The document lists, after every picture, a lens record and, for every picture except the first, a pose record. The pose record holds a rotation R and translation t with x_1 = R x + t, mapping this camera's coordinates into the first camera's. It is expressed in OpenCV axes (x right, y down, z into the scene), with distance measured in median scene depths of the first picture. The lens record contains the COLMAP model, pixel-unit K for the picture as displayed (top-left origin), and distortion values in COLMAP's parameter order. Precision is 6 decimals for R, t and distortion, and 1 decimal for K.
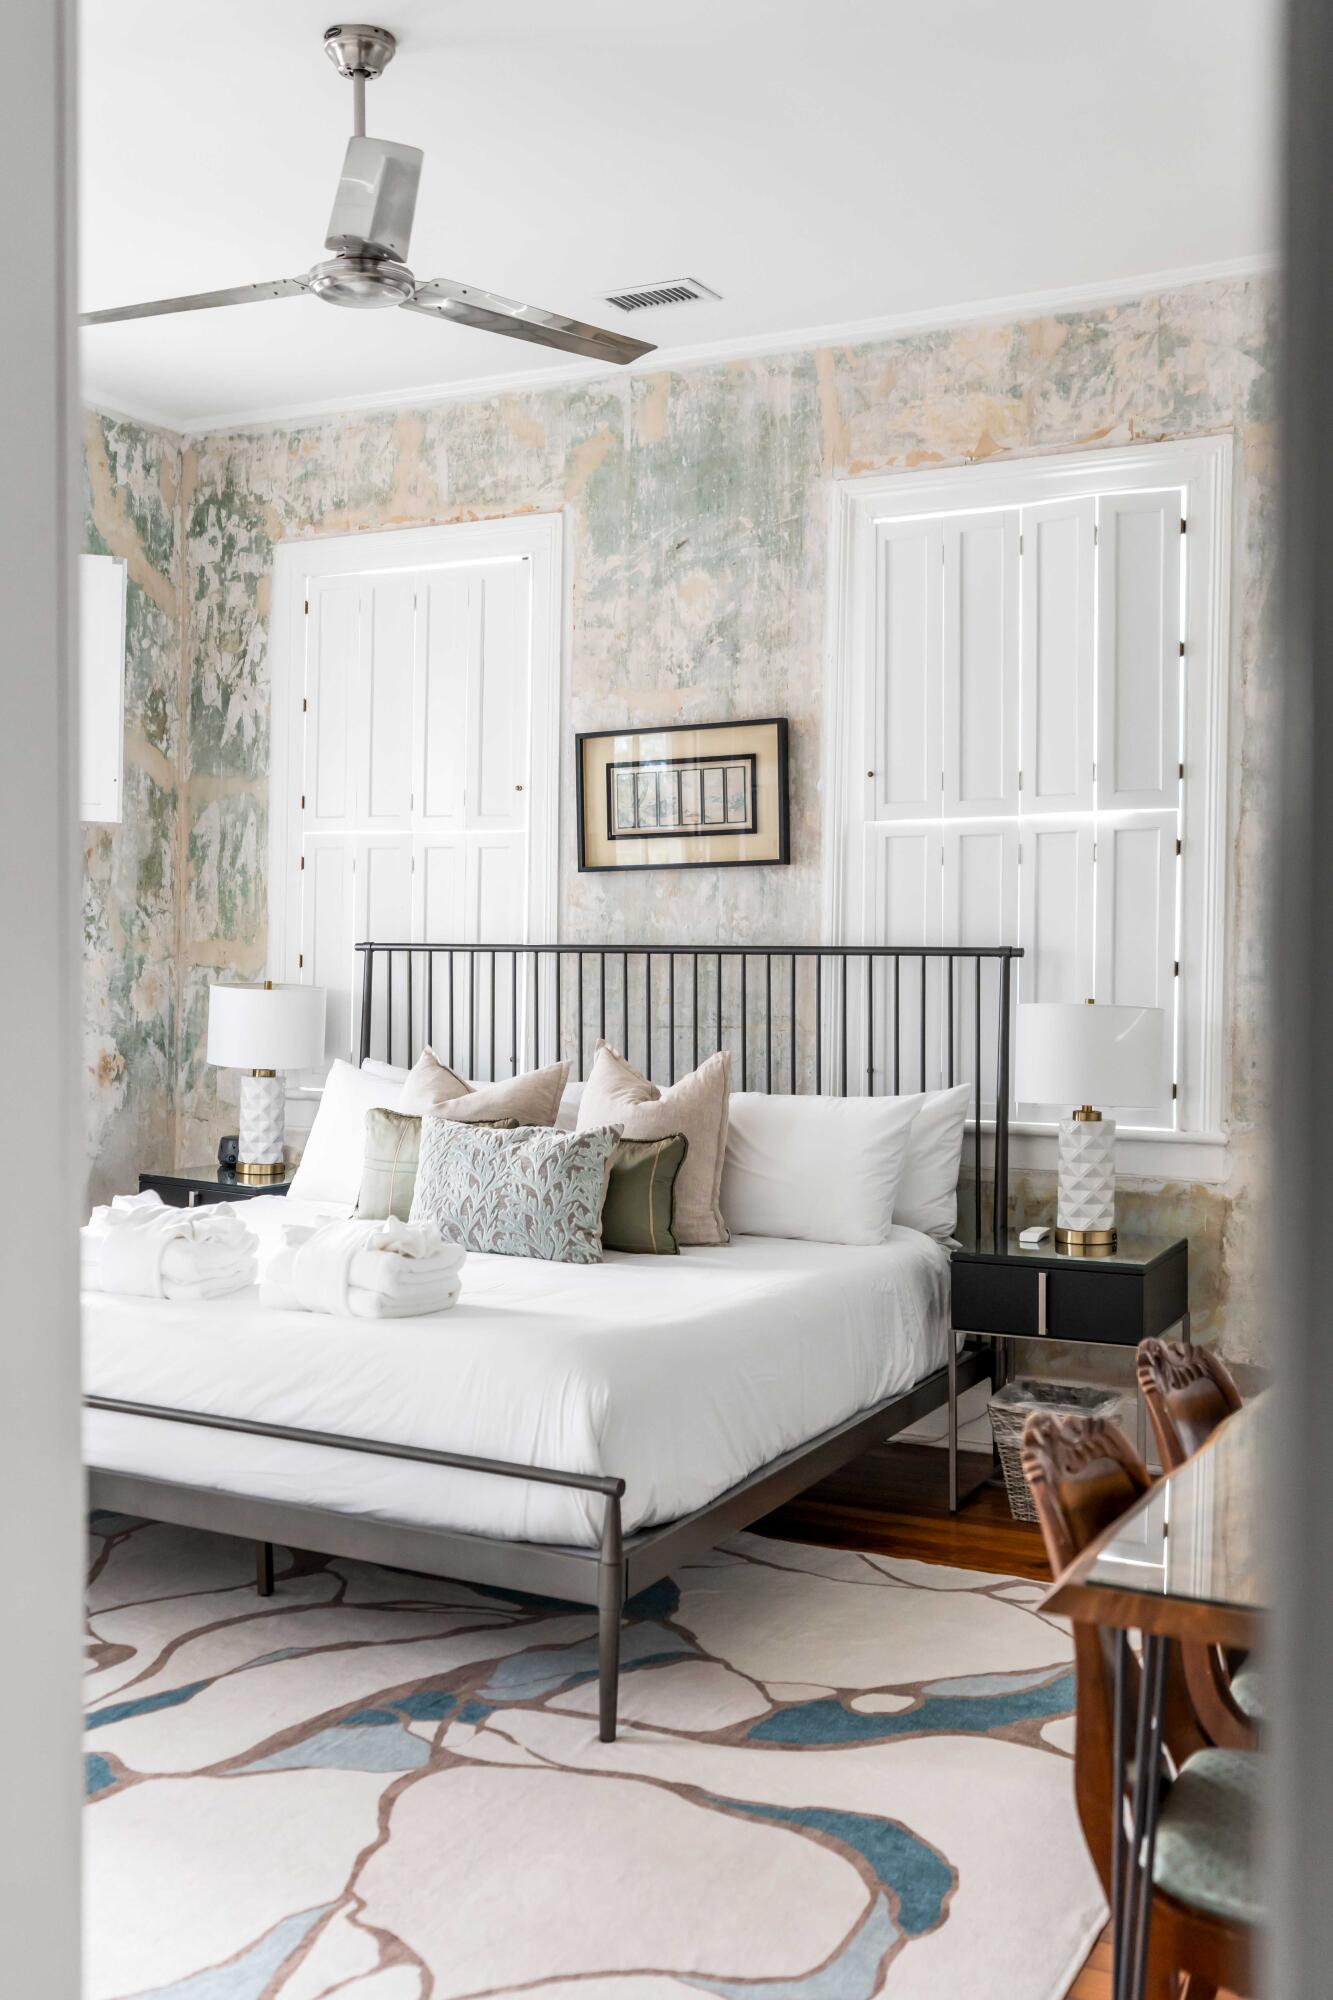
lens RADIAL K [[1902.5, 0, 657.6], [0, 1902.5, 975.0], [0, 0, 1]] dist [0.039623, -0.087651]
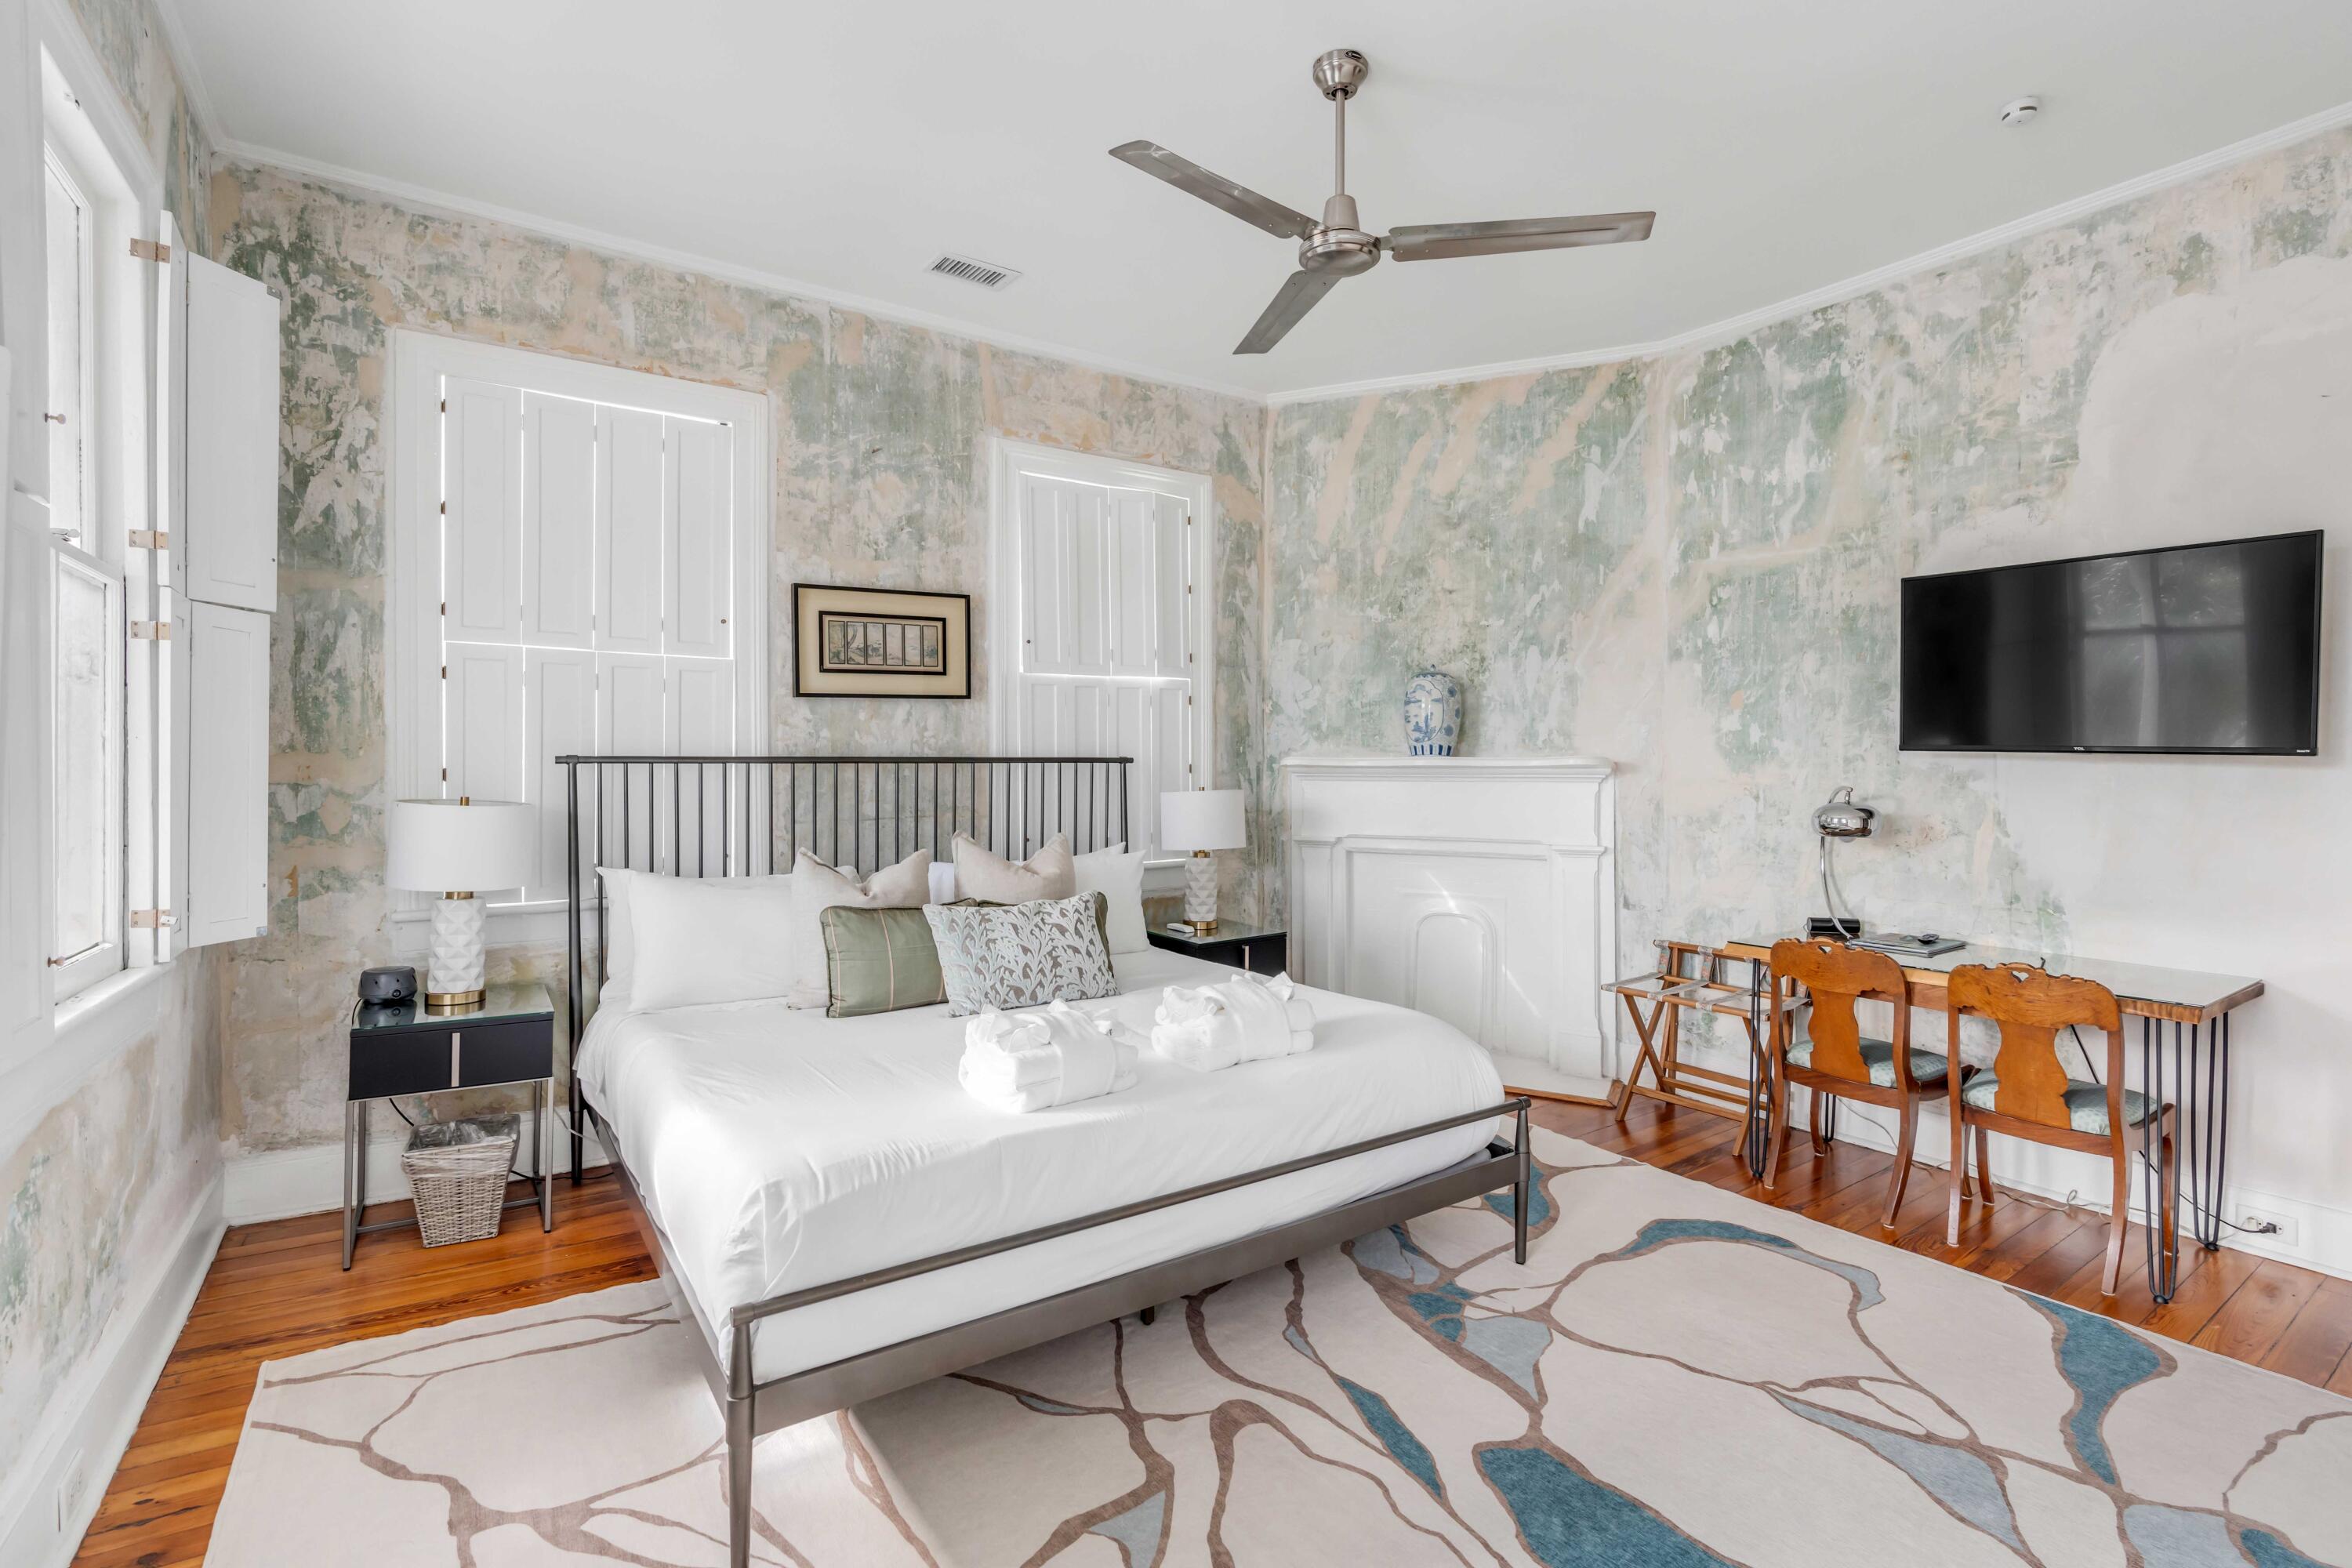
lens RADIAL K [[1059.2, 0, 1163.7], [0, 1059.2, 767.4], [0, 0, 1]] dist [-0.004552, 0.000945]
pose [[0.479771, -0.018172, 0.877206, -0.547475], [0.011228, 0.999831, 0.014571, -0.016871], [-0.877322, 0.002859, 0.479894, 0.489130]]
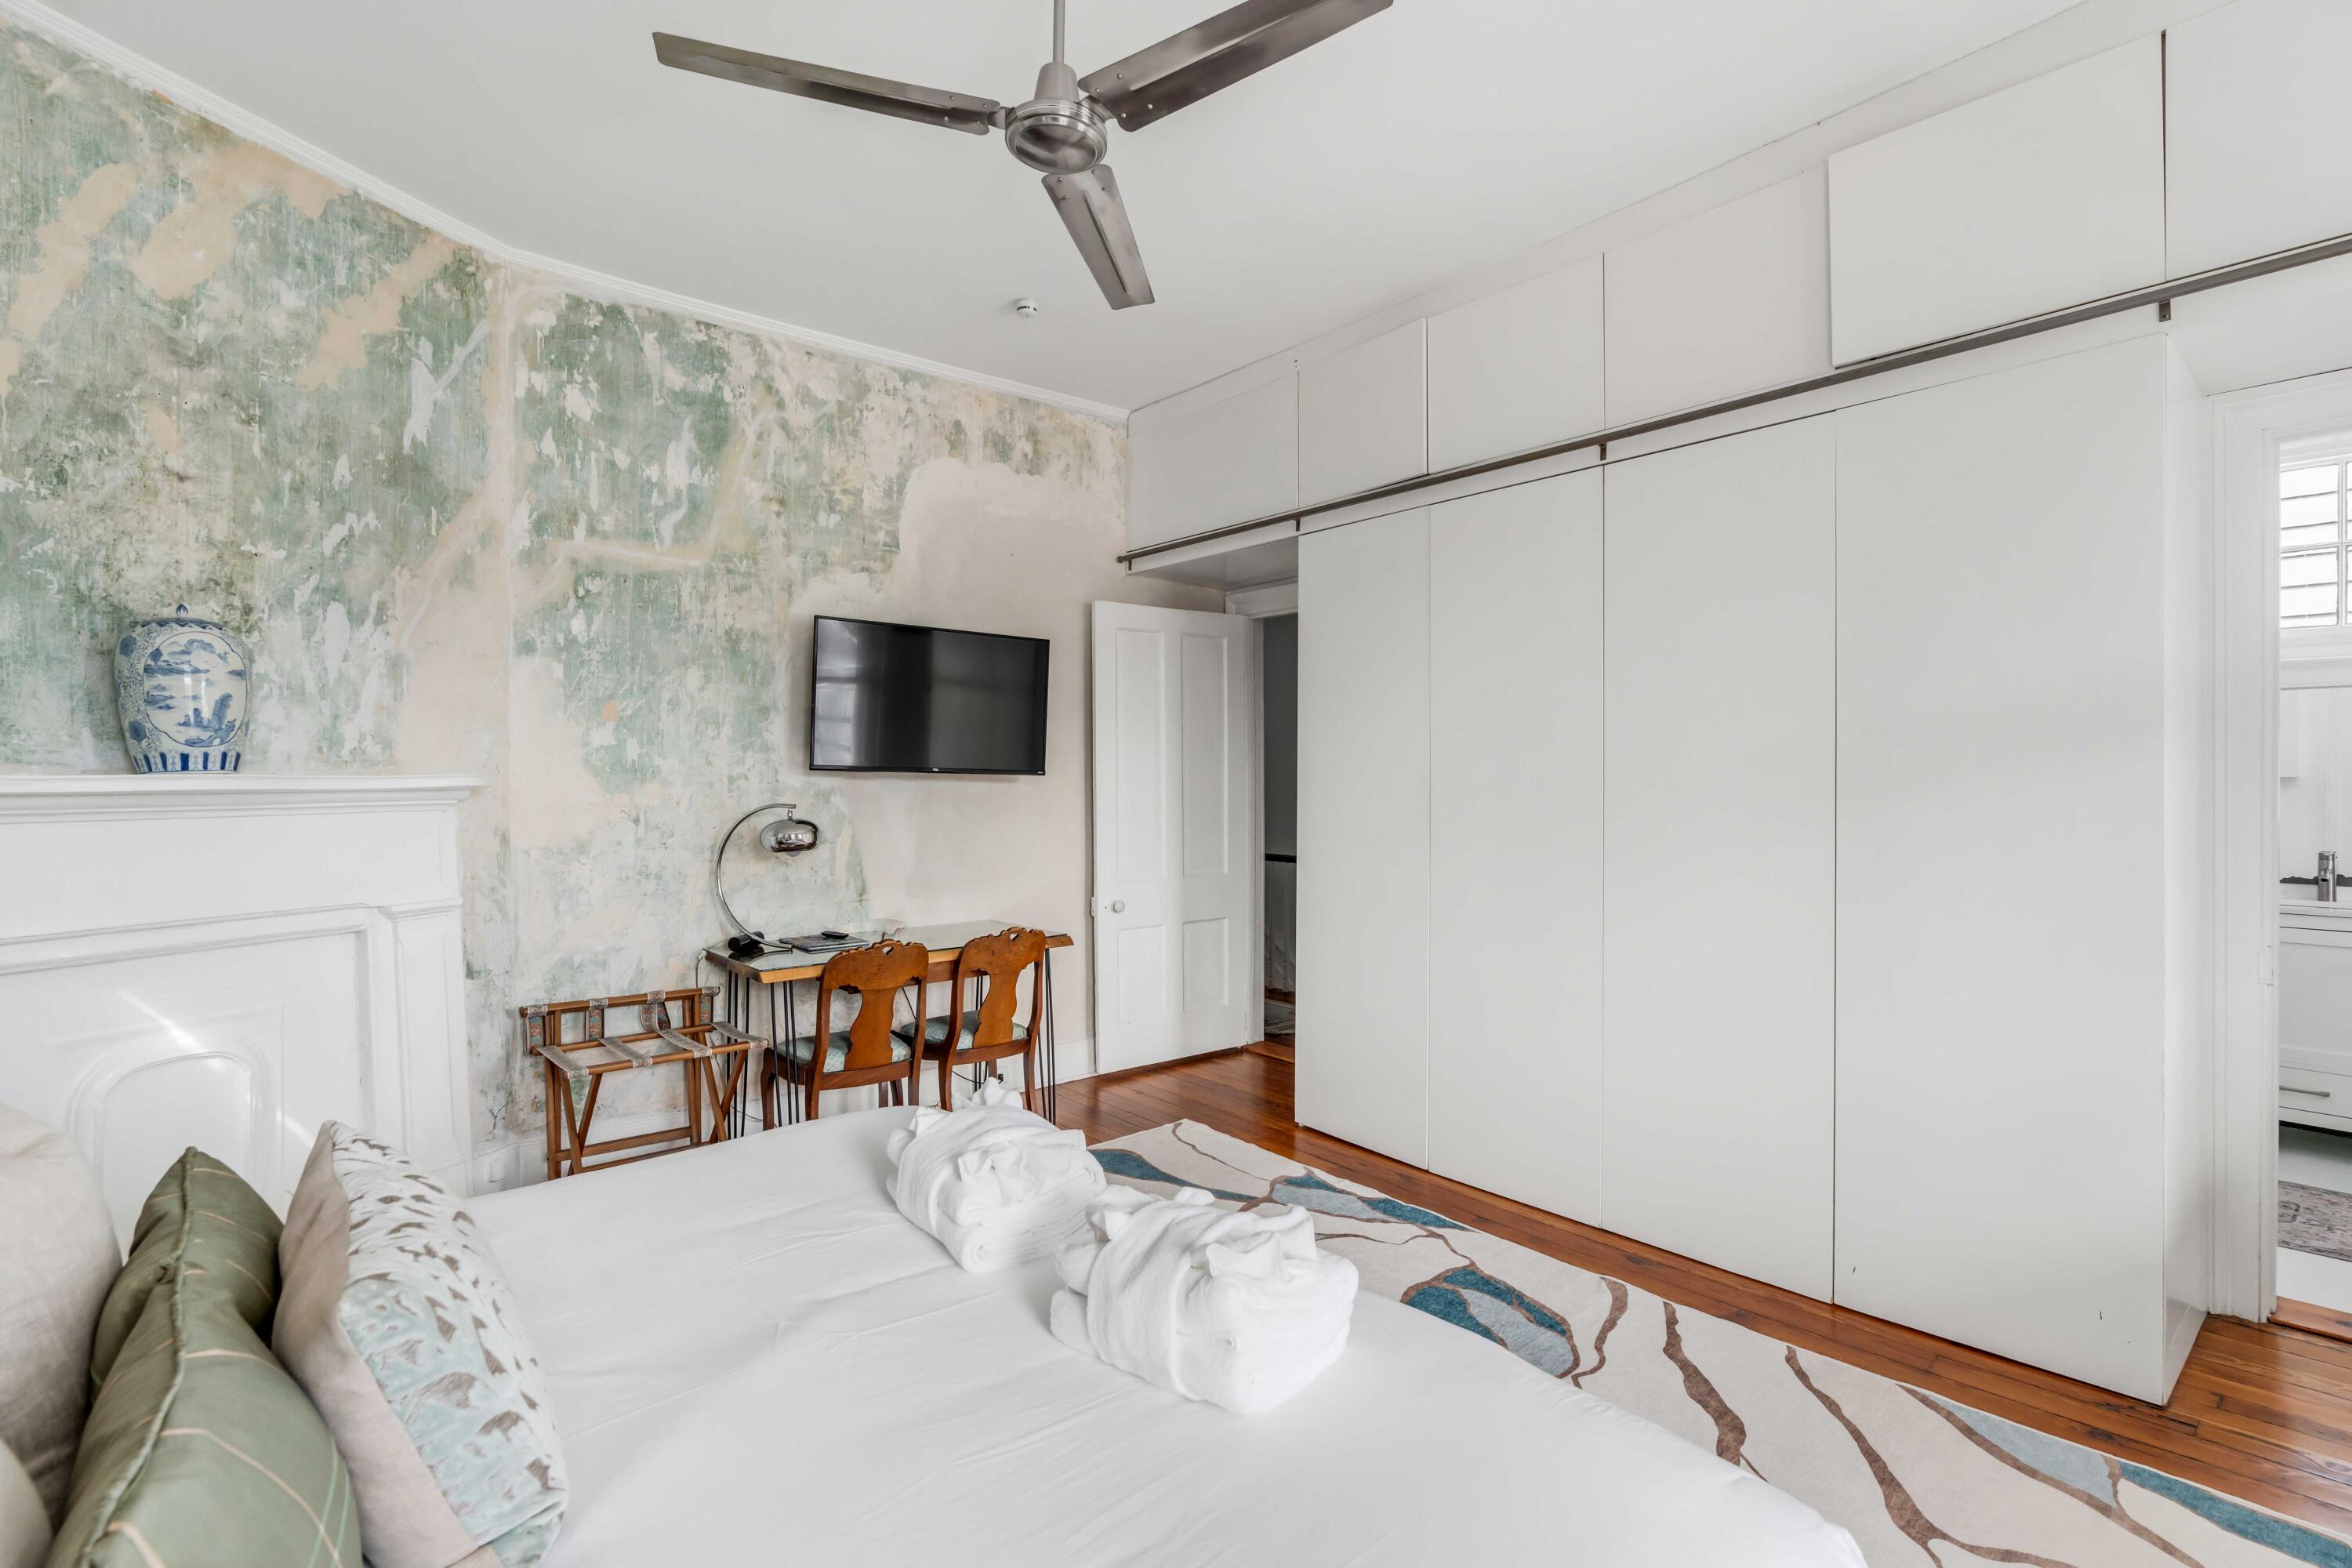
lens RADIAL K [[1090.6, 0, 1175.4], [0, 1090.6, 778.9], [0, 0, 1]] dist [-0.007958, 0.001237]
pose [[-0.924016, -0.008840, 0.382251, -0.282861], [-0.005194, 0.999931, 0.010570, -0.015743], [-0.382318, 0.007781, -0.923998, 0.977030]]
